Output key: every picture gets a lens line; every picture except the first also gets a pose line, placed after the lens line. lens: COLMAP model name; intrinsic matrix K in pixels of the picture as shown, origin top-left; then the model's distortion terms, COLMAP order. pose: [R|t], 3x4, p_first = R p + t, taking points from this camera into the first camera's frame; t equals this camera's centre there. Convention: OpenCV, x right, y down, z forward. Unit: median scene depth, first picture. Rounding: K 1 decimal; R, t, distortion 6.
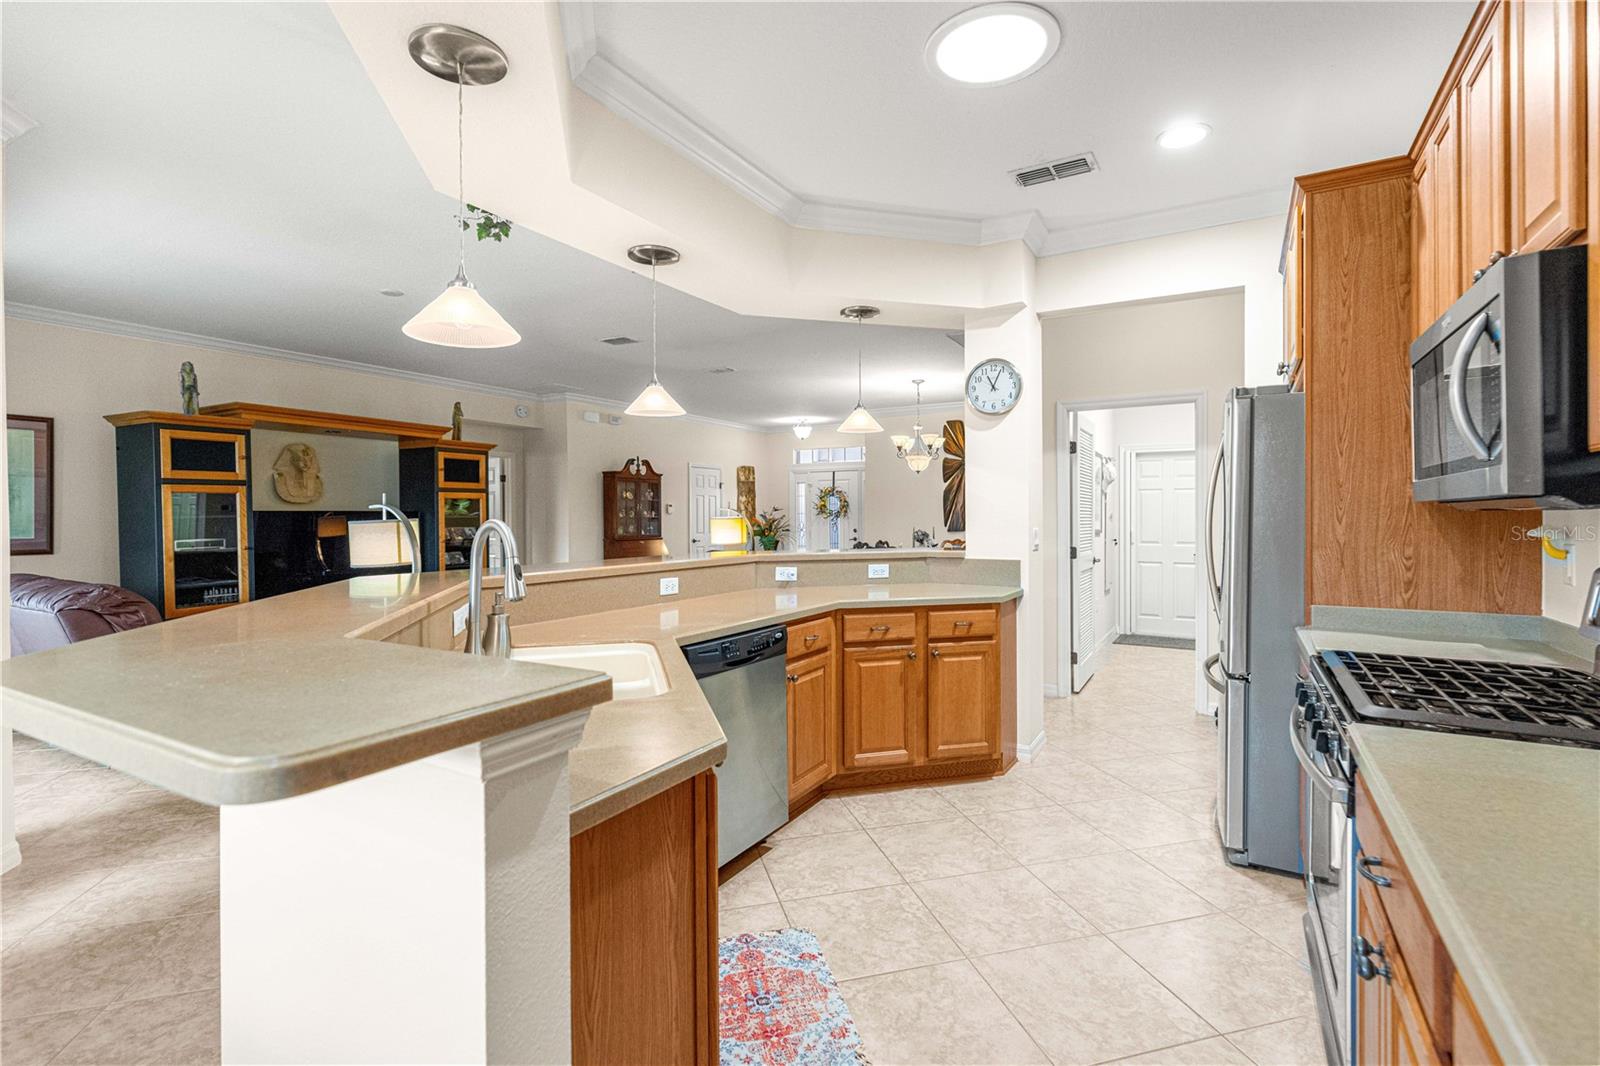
lens RADIAL K [[735.8, 0, 800.0], [0, 735.8, 533.0], [0, 0, 1]] dist [0.000628, 0.000107]
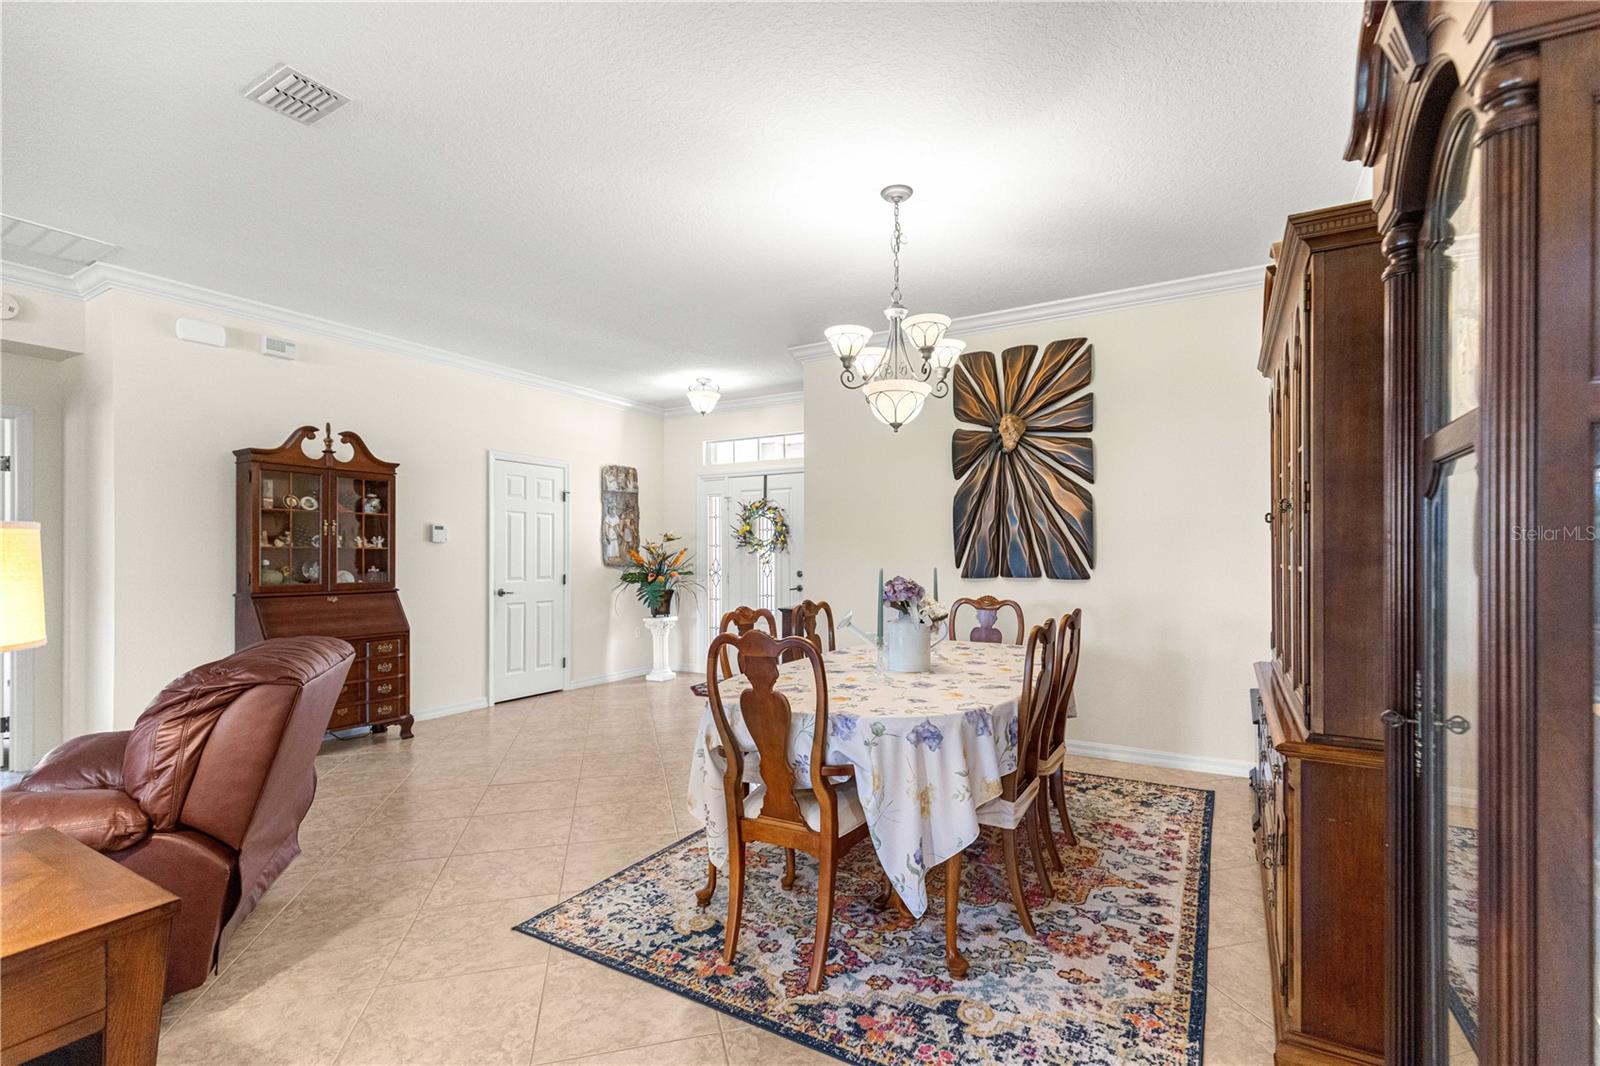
lens RADIAL K [[723.8, 0, 801.3], [0, 723.8, 567.3], [0, 0, 1]] dist [0.000283, 0.000037]
pose [[0.999993, 0.000641, 0.003744, 0.090889], [-0.000609, 0.999964, -0.008461, -0.004568], [-0.003749, 0.008459, 0.999957, 0.515391]]
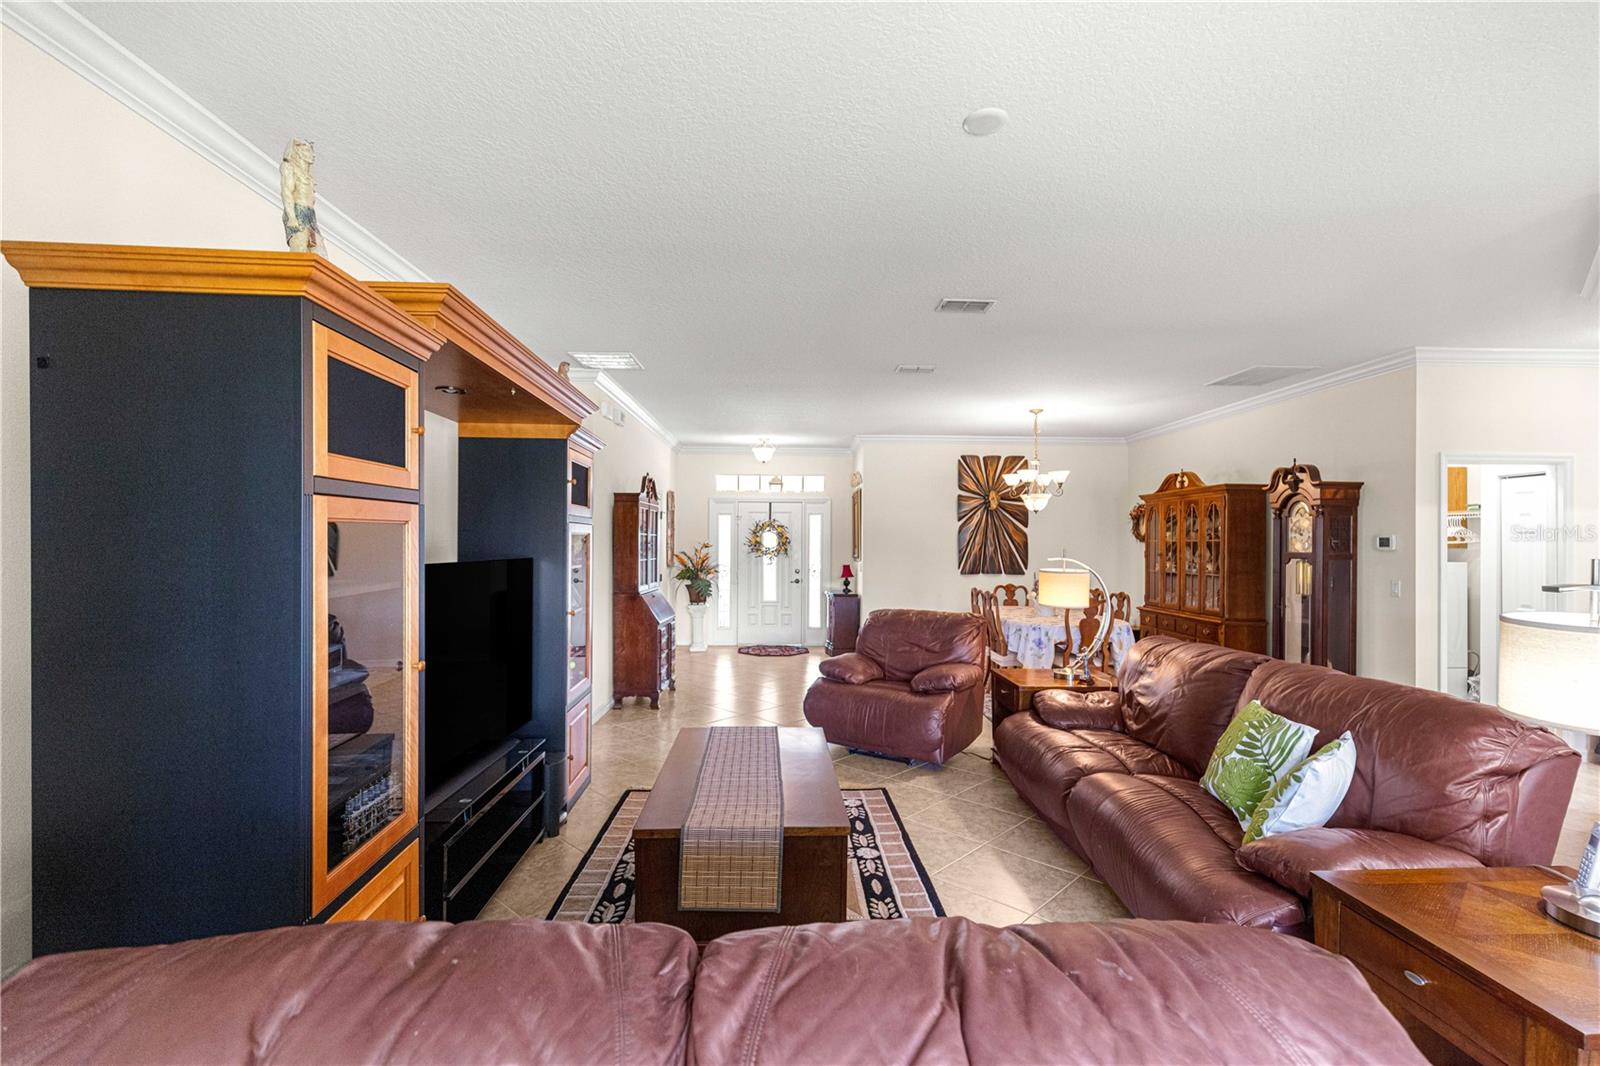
lens RADIAL K [[721.3, 0, 799.7], [0, 721.3, 553.0], [0, 0, 1]] dist [-0.002535, -0.000716]
pose [[0.849562, 0.002261, 0.527485, -0.456846], [0.003235, 0.999950, -0.009495, -0.020832], [-0.527480, 0.009773, 0.849511, 0.338296]]
